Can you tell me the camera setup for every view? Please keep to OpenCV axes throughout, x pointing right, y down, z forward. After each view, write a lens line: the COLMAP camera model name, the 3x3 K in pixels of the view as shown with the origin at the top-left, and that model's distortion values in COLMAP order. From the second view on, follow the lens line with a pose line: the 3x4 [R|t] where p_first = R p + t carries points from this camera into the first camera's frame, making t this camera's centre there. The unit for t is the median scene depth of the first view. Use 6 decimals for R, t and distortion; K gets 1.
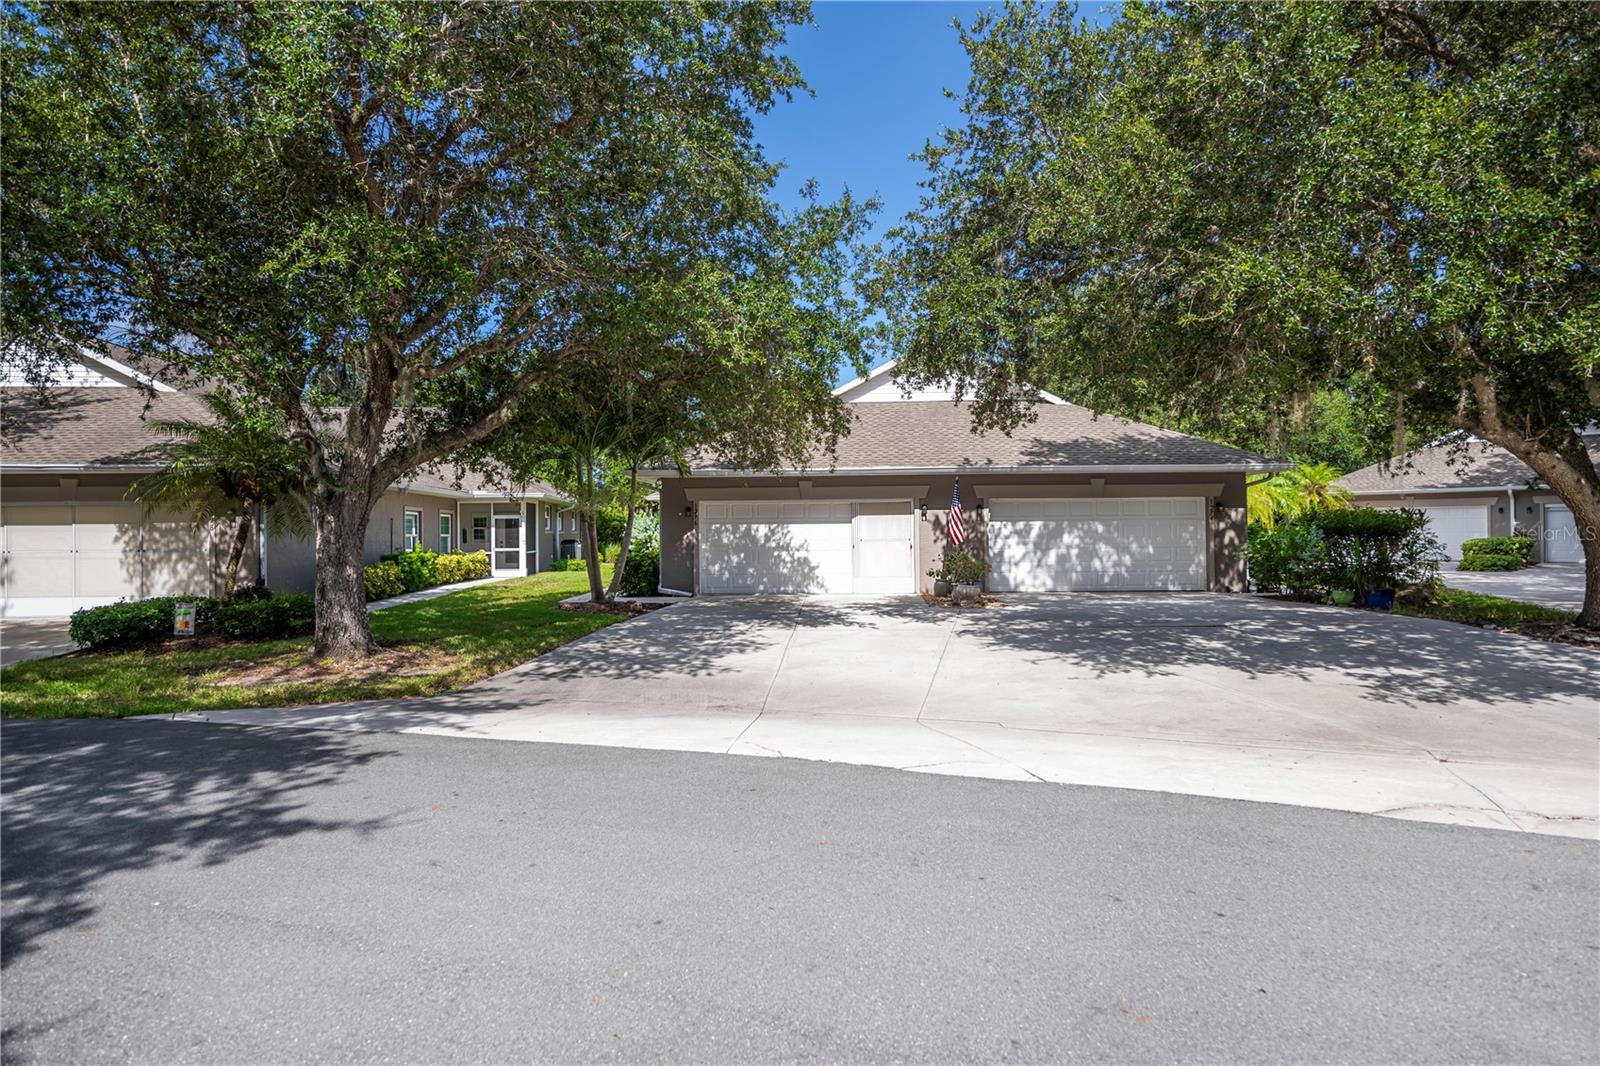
lens RADIAL K [[908.4, 0, 803.8], [0, 908.4, 502.7], [0, 0, 1]] dist [0.004297, -0.000244]
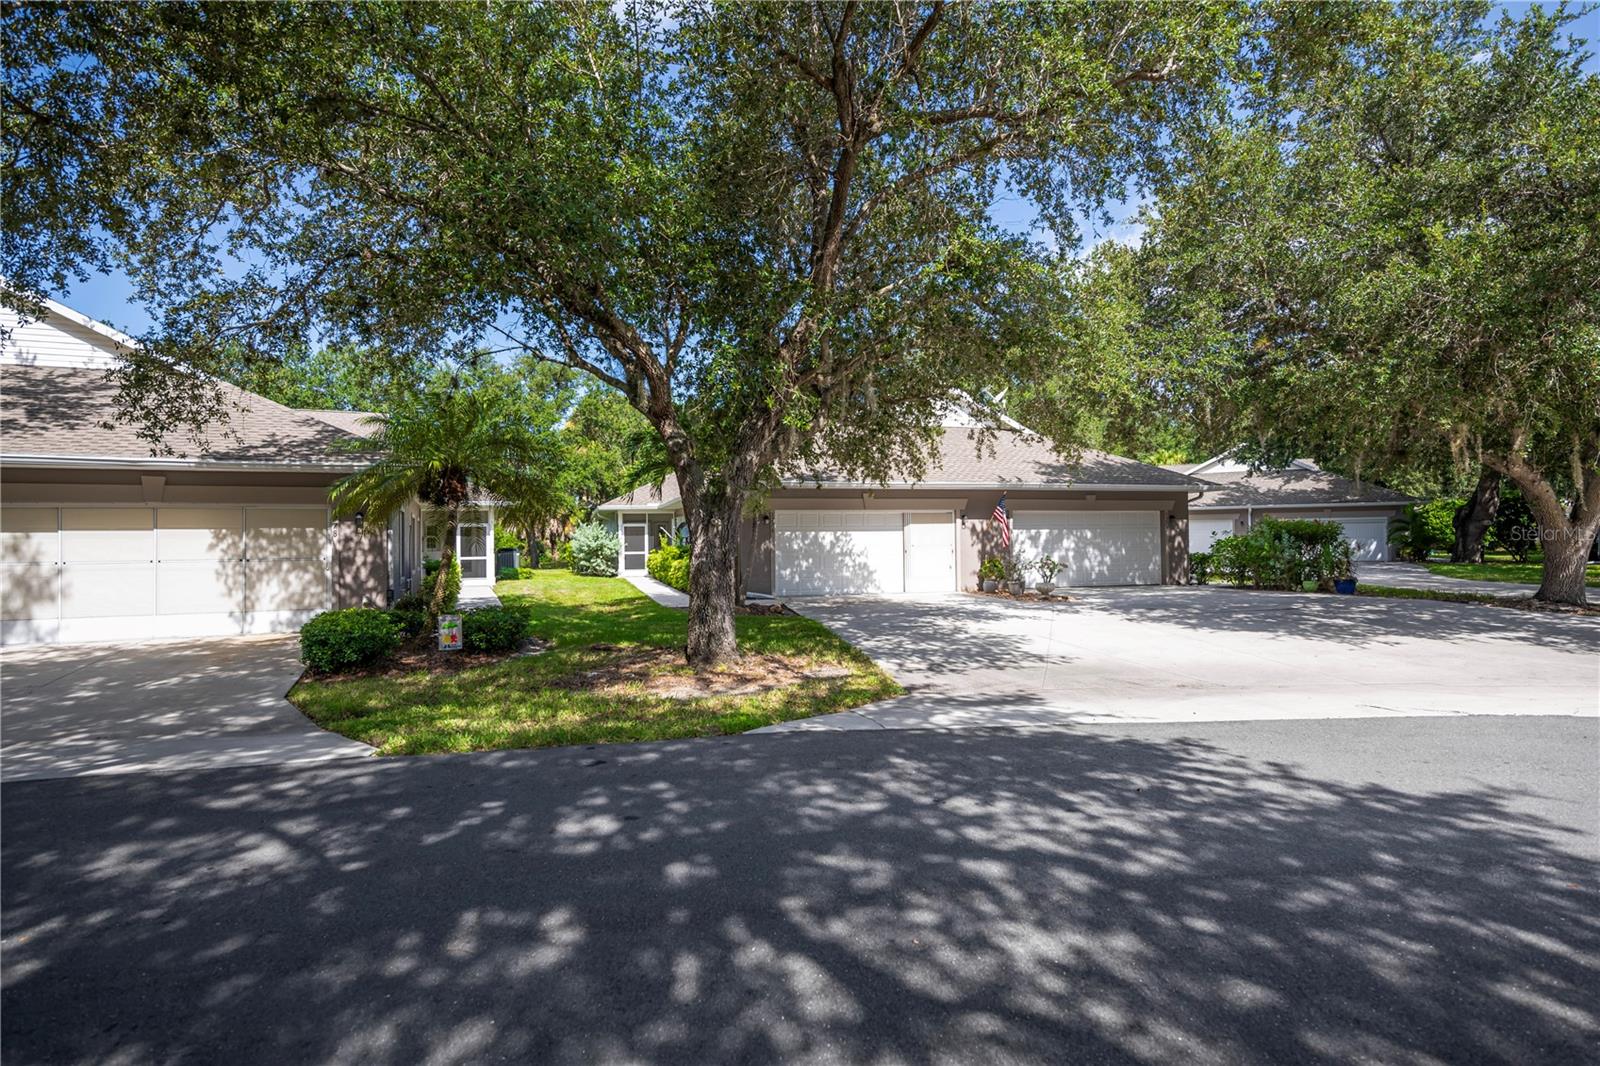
lens RADIAL K [[803.0, 0, 811.5], [0, 803.0, 522.4], [0, 0, 1]] dist [-0.003386, 0.000194]
pose [[0.950800, 0.004516, 0.309772, -0.375007], [-0.006844, 0.999956, 0.006427, 0.006556], [-0.309729, -0.008231, 0.950789, 0.079704]]
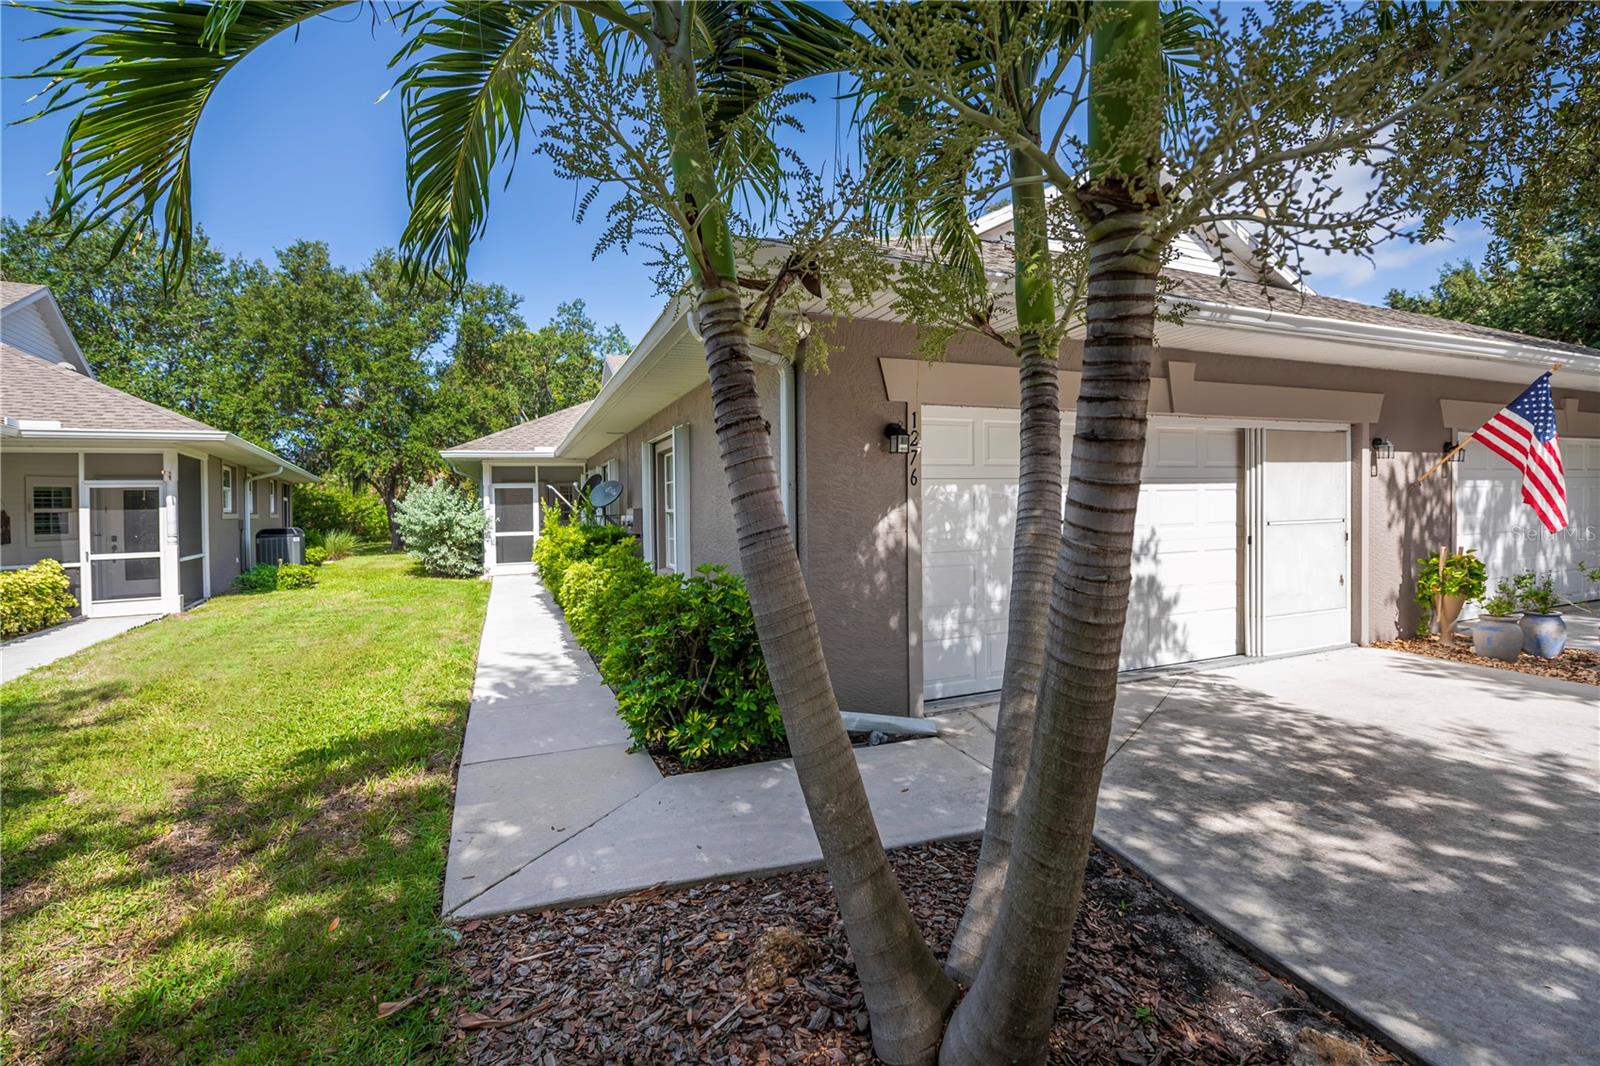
lens RADIAL K [[715.2, 0, 815.9], [0, 715.2, 495.9], [0, 0, 1]] dist [-0.008601, -0.001165]
pose [[0.905284, -0.002621, 0.424798, -0.250140], [-0.002816, 0.999922, 0.012171, 0.024762], [-0.424797, -0.012214, 0.905206, 0.810645]]
